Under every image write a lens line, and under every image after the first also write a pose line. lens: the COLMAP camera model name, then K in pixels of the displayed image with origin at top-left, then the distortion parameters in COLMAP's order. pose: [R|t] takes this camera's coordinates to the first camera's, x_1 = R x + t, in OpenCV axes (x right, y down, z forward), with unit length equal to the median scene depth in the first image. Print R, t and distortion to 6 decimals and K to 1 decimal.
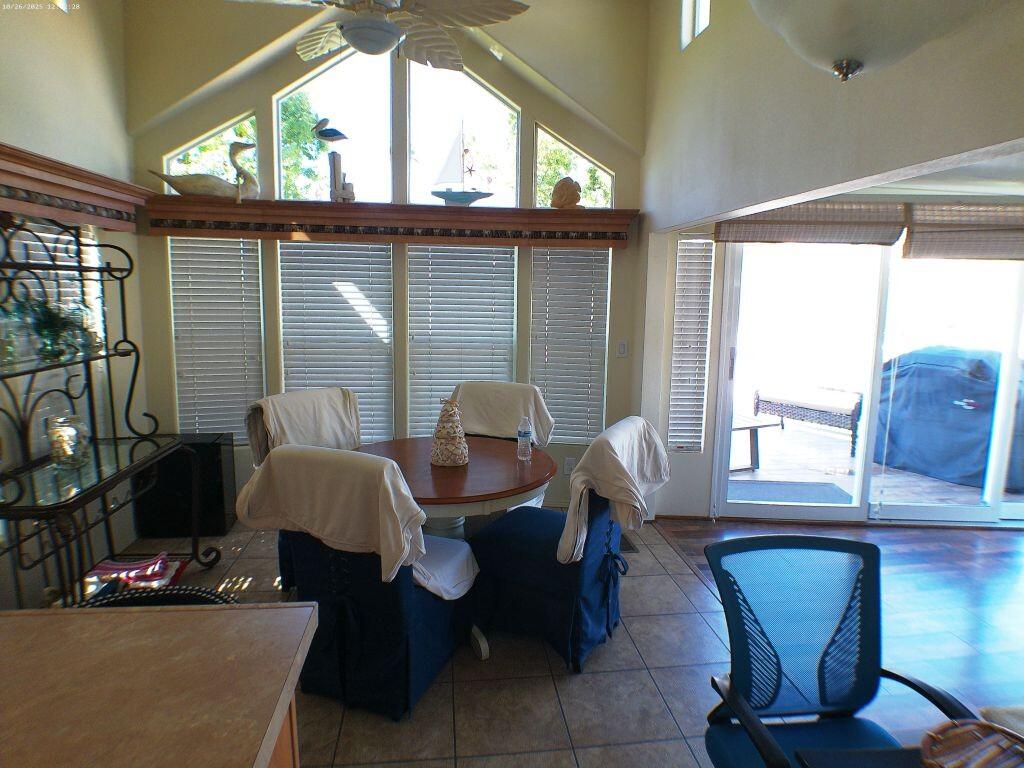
lens RADIAL K [[604.0, 0, 519.2], [0, 604.0, 366.7], [0, 0, 1]] dist [-0.037262, -0.005777]
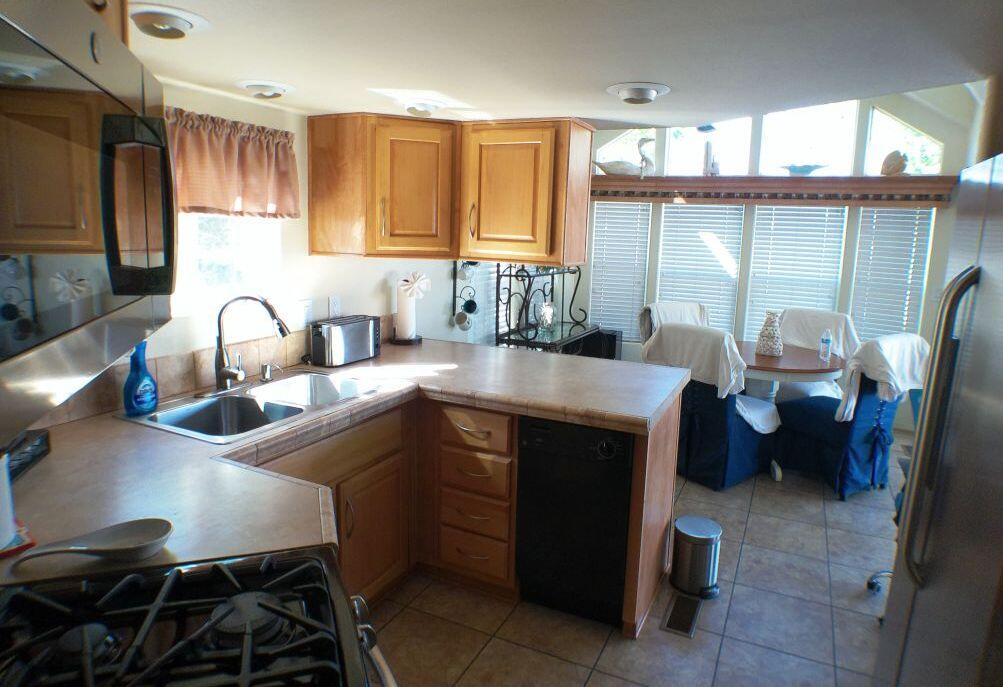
lens RADIAL K [[589.1, 0, 523.9], [0, 589.1, 321.6], [0, 0, 1]] dist [-0.038656, -0.001685]
pose [[0.844411, 0.091212, -0.527874, 0.096234], [-0.085282, 0.995720, 0.035631, 0.057824], [0.528864, 0.014931, 0.848575, -0.409682]]
